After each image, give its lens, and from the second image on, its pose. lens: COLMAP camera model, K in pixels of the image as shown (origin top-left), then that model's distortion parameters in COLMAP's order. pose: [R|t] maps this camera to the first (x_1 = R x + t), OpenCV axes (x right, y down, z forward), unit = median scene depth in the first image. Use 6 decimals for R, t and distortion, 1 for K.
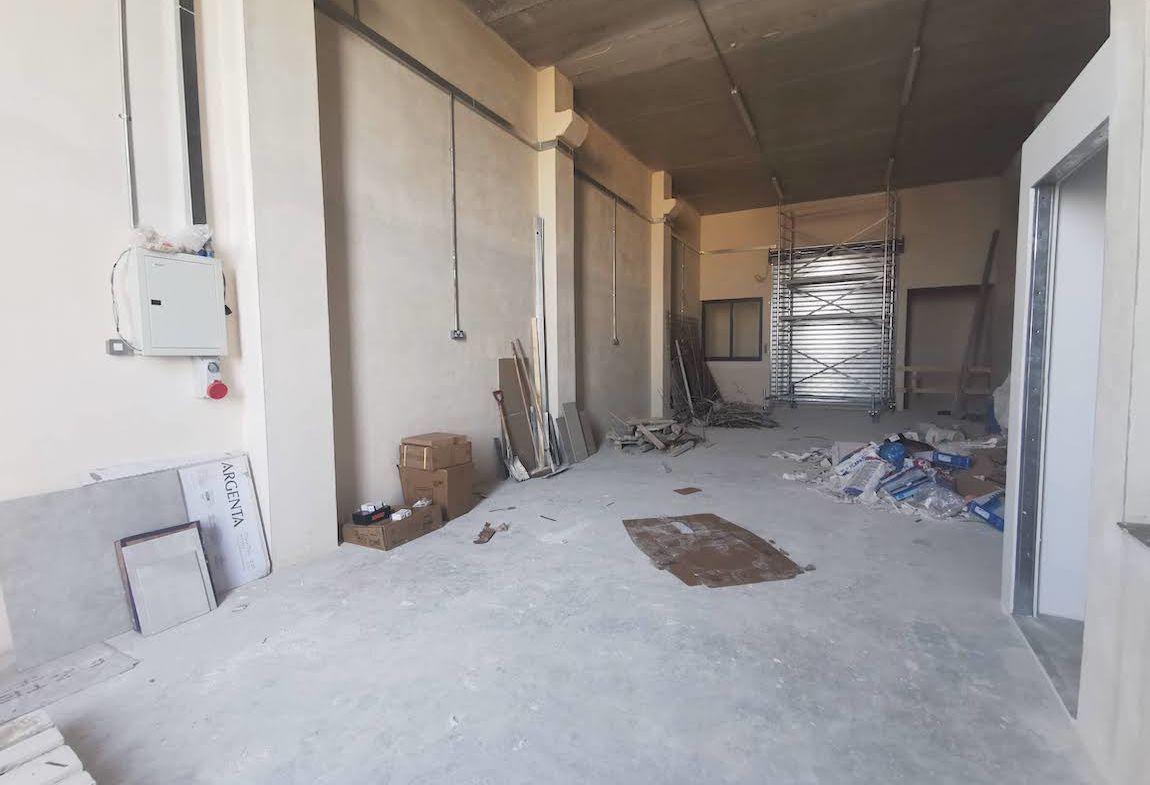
lens RADIAL K [[526.9, 0, 575.0], [0, 526.9, 392.5], [0, 0, 1]] dist [0.004718, 0.000710]
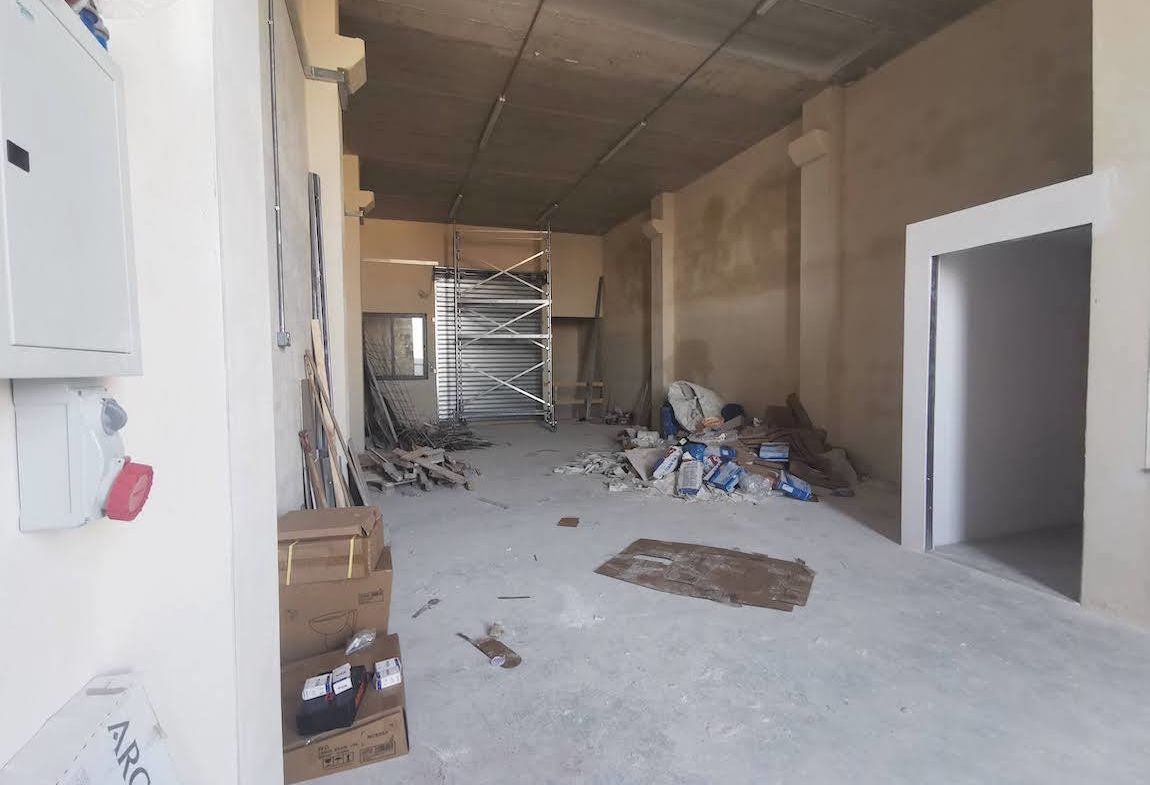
lens RADIAL K [[526.9, 0, 575.0], [0, 526.9, 392.5], [0, 0, 1]] dist [0.004718, 0.000710]
pose [[0.676513, -0.030966, 0.735779, -0.599937], [0.056757, 0.998336, -0.010170, -0.035329], [-0.734240, 0.048641, 0.677145, 0.501204]]
